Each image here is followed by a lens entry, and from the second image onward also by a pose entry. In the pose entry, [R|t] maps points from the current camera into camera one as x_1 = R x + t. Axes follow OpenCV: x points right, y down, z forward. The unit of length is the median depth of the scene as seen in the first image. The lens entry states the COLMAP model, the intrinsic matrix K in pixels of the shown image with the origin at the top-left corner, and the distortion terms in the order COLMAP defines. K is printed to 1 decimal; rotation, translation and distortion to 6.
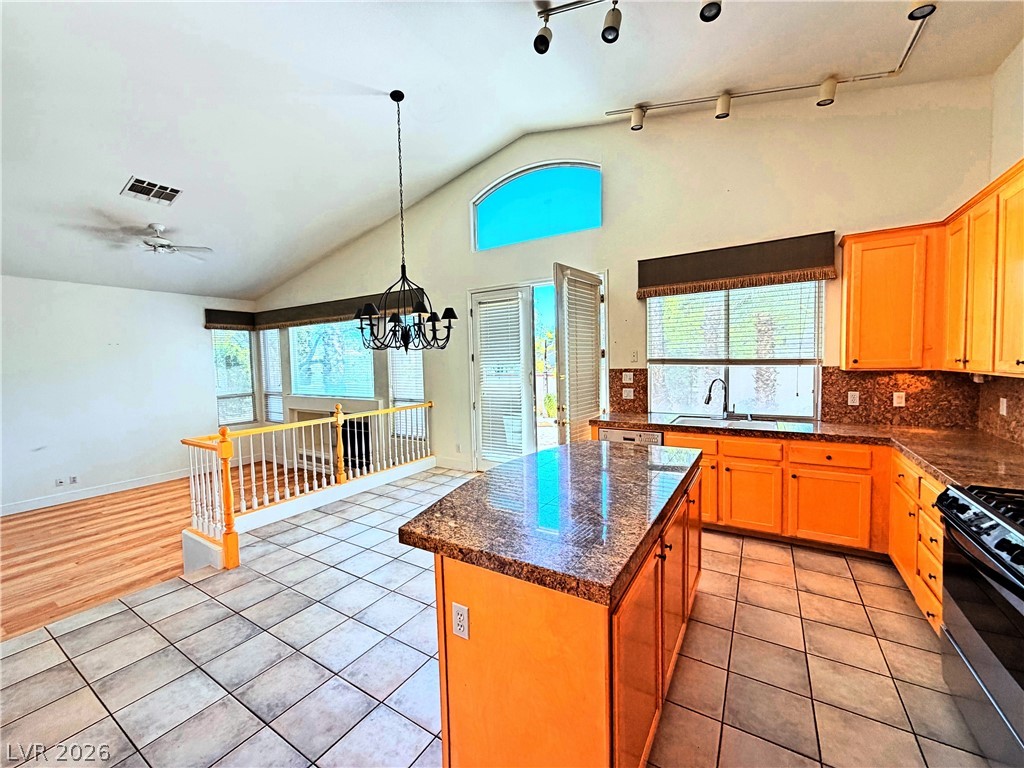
lens RADIAL K [[408.8, 0, 510.0], [0, 408.8, 383.9], [0, 0, 1]] dist [0.000375, 0.000087]
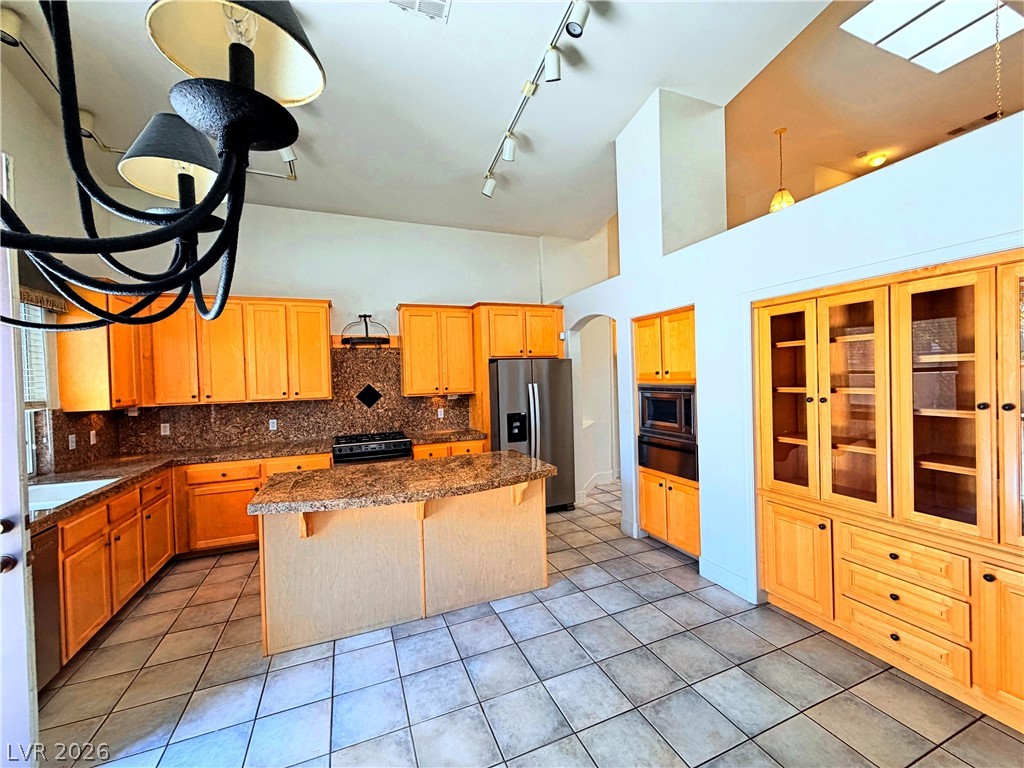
lens RADIAL K [[408.8, 0, 510.0], [0, 408.8, 383.9], [0, 0, 1]] dist [0.000375, 0.000087]
pose [[-0.811067, 0.035477, 0.583876, -0.525515], [0.076731, 0.995987, 0.046071, -0.062352], [-0.579898, 0.082168, -0.810535, 1.137246]]
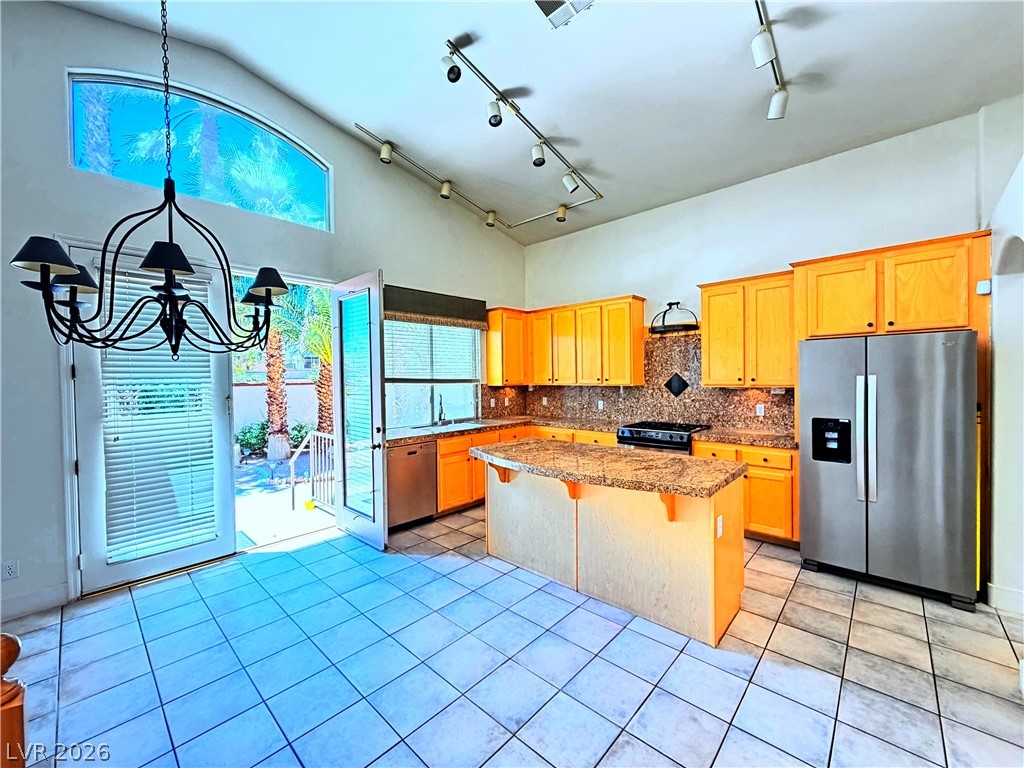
lens RADIAL K [[408.8, 0, 510.0], [0, 408.8, 383.9], [0, 0, 1]] dist [0.000375, 0.000087]
pose [[0.189558, 0.002082, 0.981867, -0.764801], [0.061833, 0.997988, -0.014054, -0.013709], [-0.979921, 0.063376, 0.189048, 0.593675]]
